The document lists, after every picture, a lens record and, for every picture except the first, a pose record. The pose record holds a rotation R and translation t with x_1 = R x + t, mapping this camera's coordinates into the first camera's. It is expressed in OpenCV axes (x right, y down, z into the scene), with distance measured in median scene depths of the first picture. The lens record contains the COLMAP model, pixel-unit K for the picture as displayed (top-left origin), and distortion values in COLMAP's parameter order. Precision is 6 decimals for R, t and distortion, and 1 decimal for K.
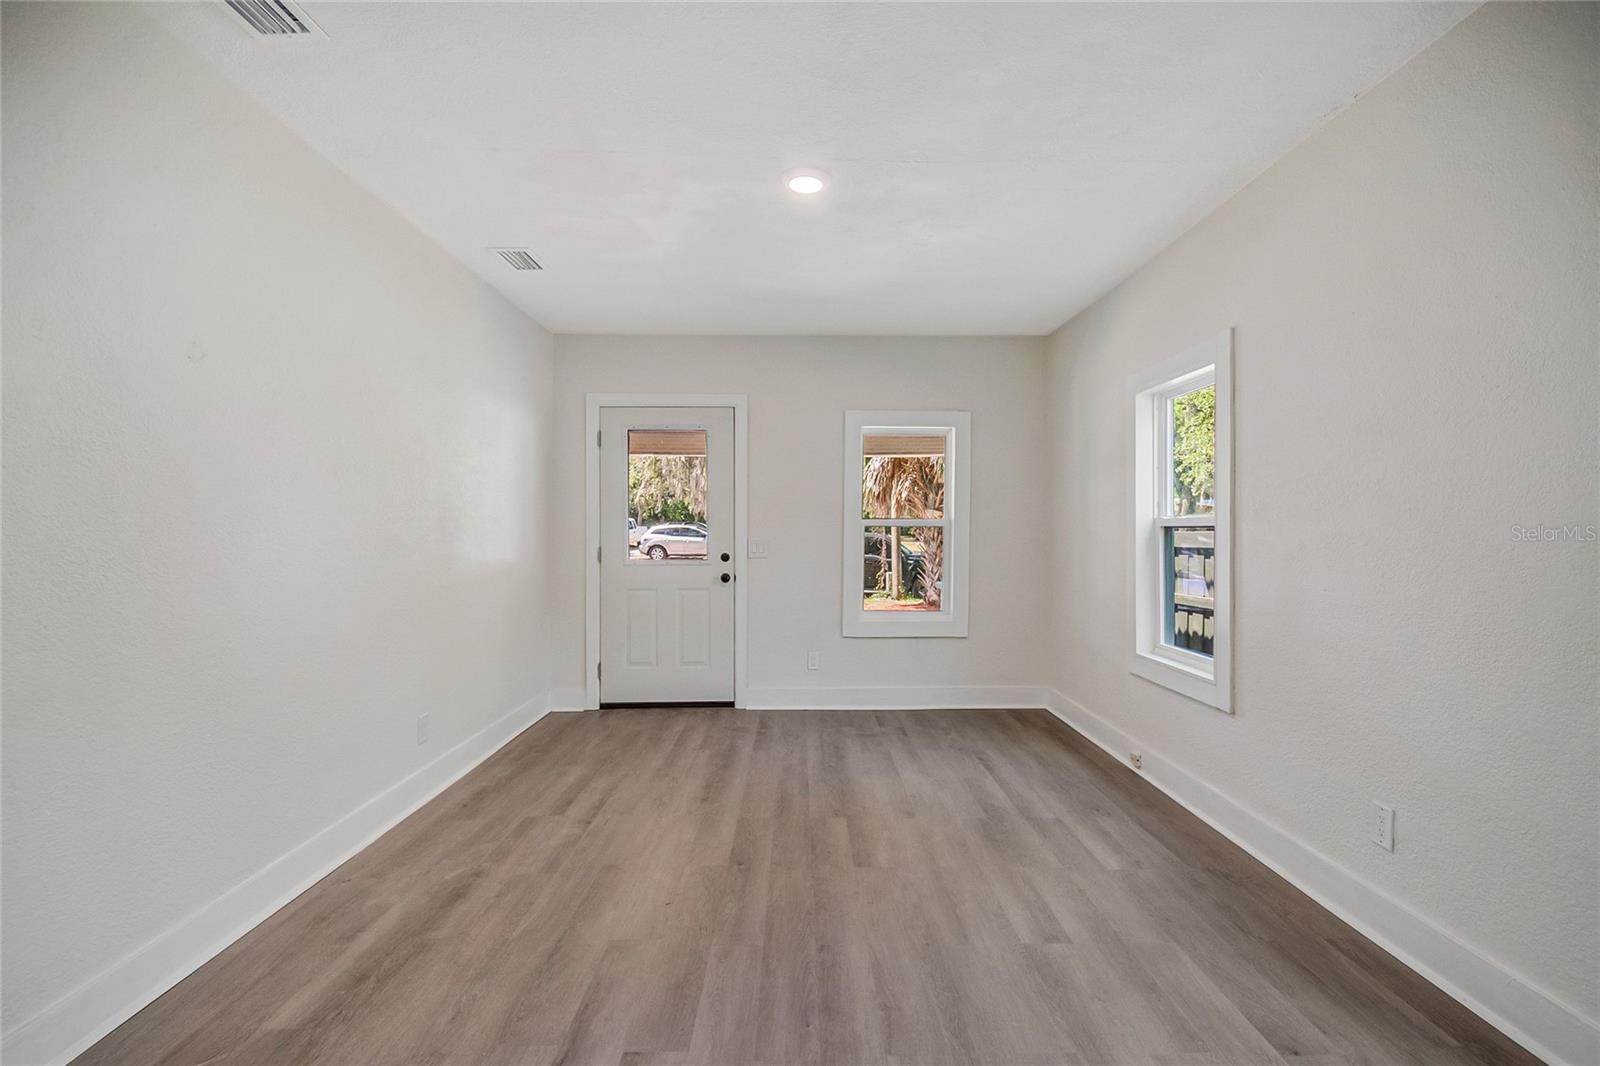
lens RADIAL K [[701.3, 0, 810.6], [0, 701.3, 541.8], [0, 0, 1]] dist [0.013833, -0.018081]
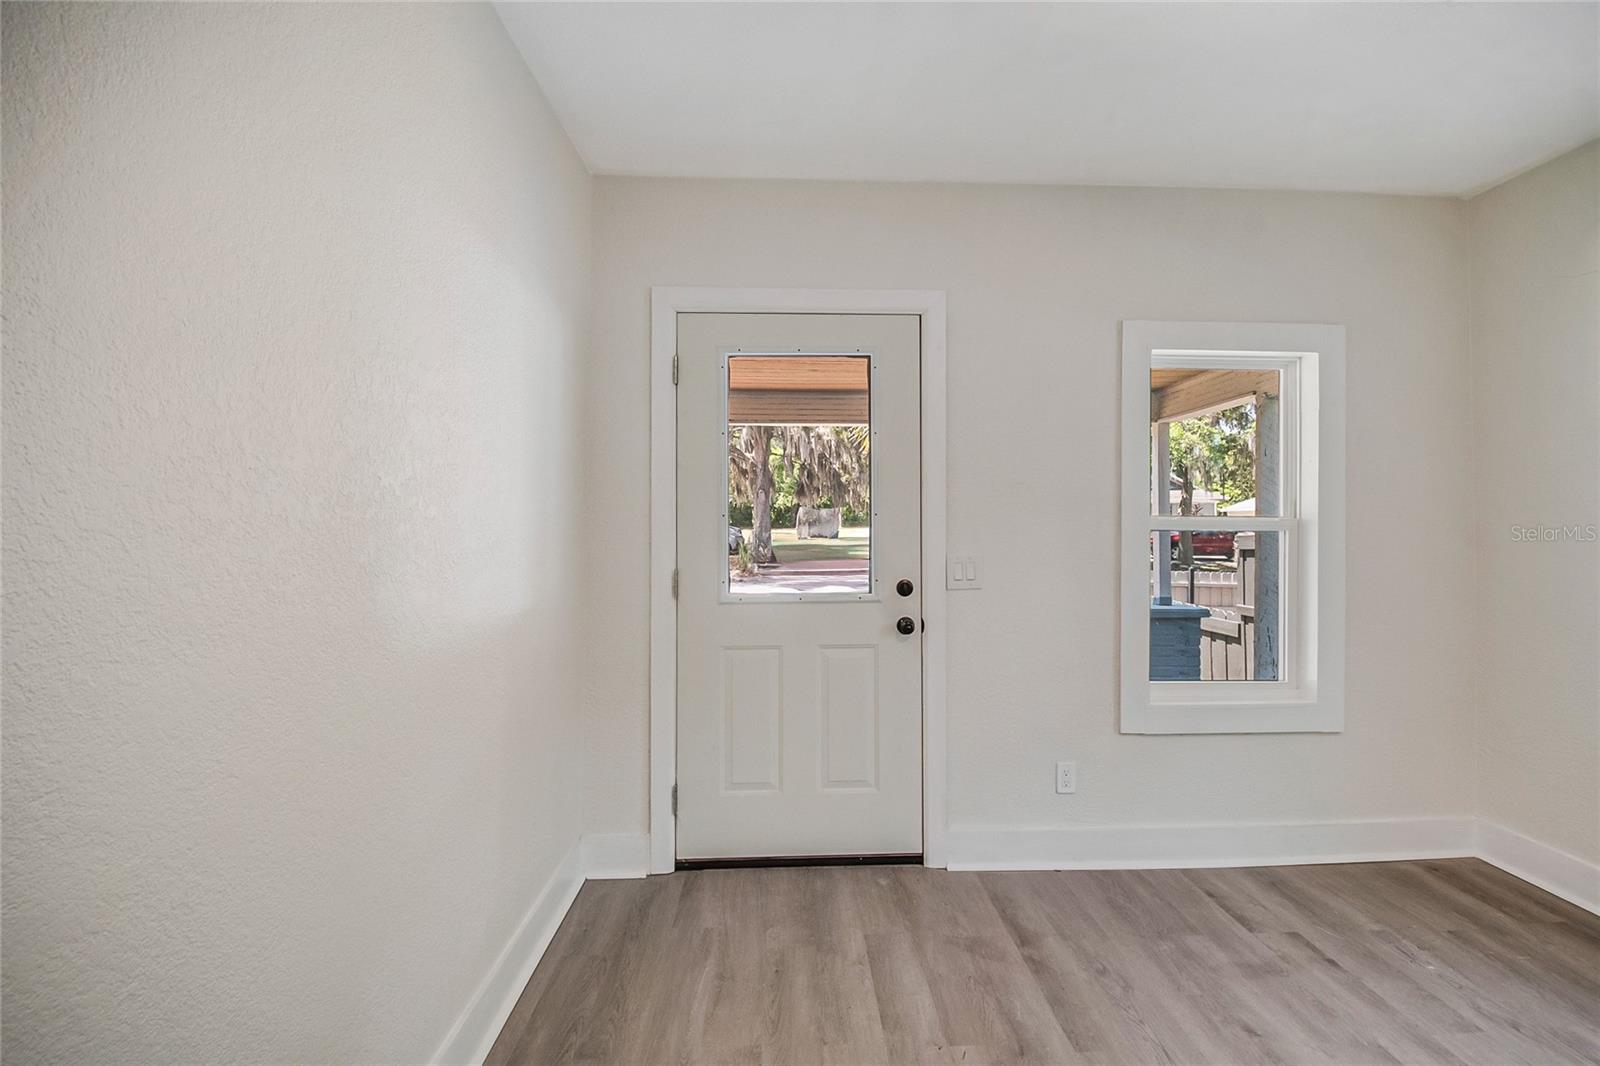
lens RADIAL K [[716.8, 0, 818.4], [0, 716.8, 533.6], [0, 0, 1]] dist [0.055004, -0.034557]
pose [[0.999803, -0.002928, 0.019650, -0.222724], [0.003135, 0.999940, -0.010488, -0.016649], [-0.019618, 0.010548, 0.999752, 0.487515]]
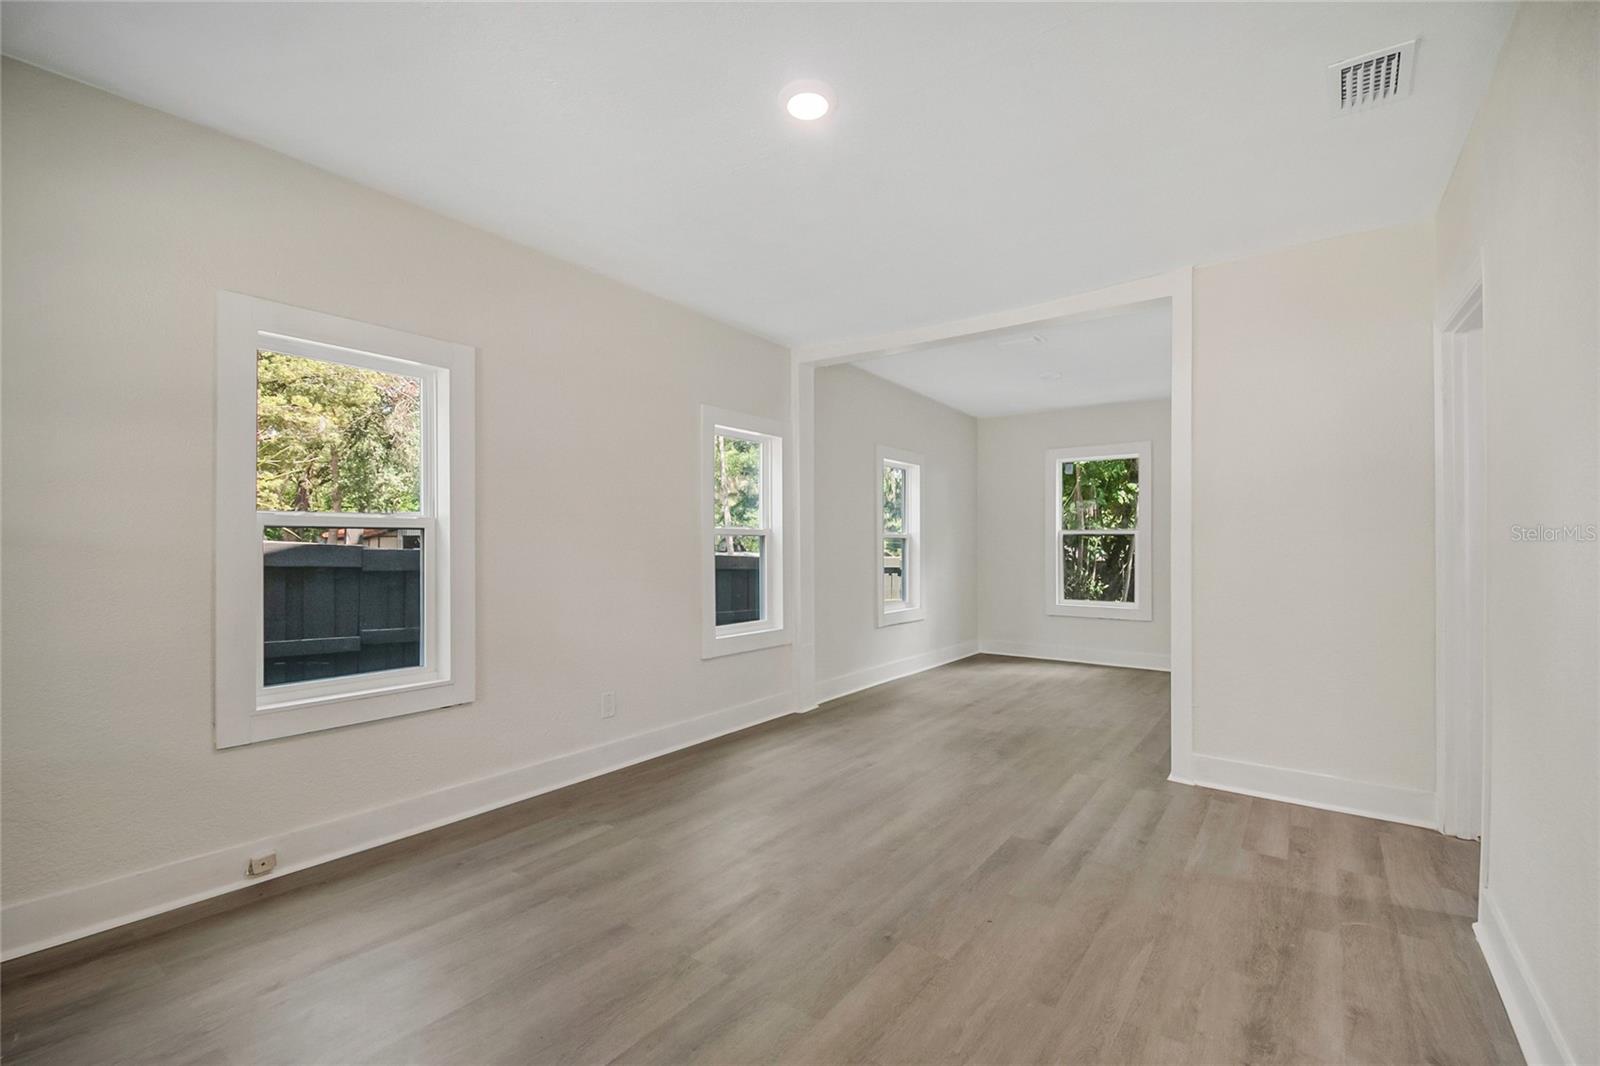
lens RADIAL K [[699.6, 0, 817.7], [0, 699.6, 550.6], [0, 0, 1]] dist [0.009738, -0.018619]
pose [[-0.805393, -0.012790, 0.592603, -0.301996], [0.000751, 0.999744, 0.022597, -0.007557], [-0.592740, 0.018644, -0.805178, 0.998903]]
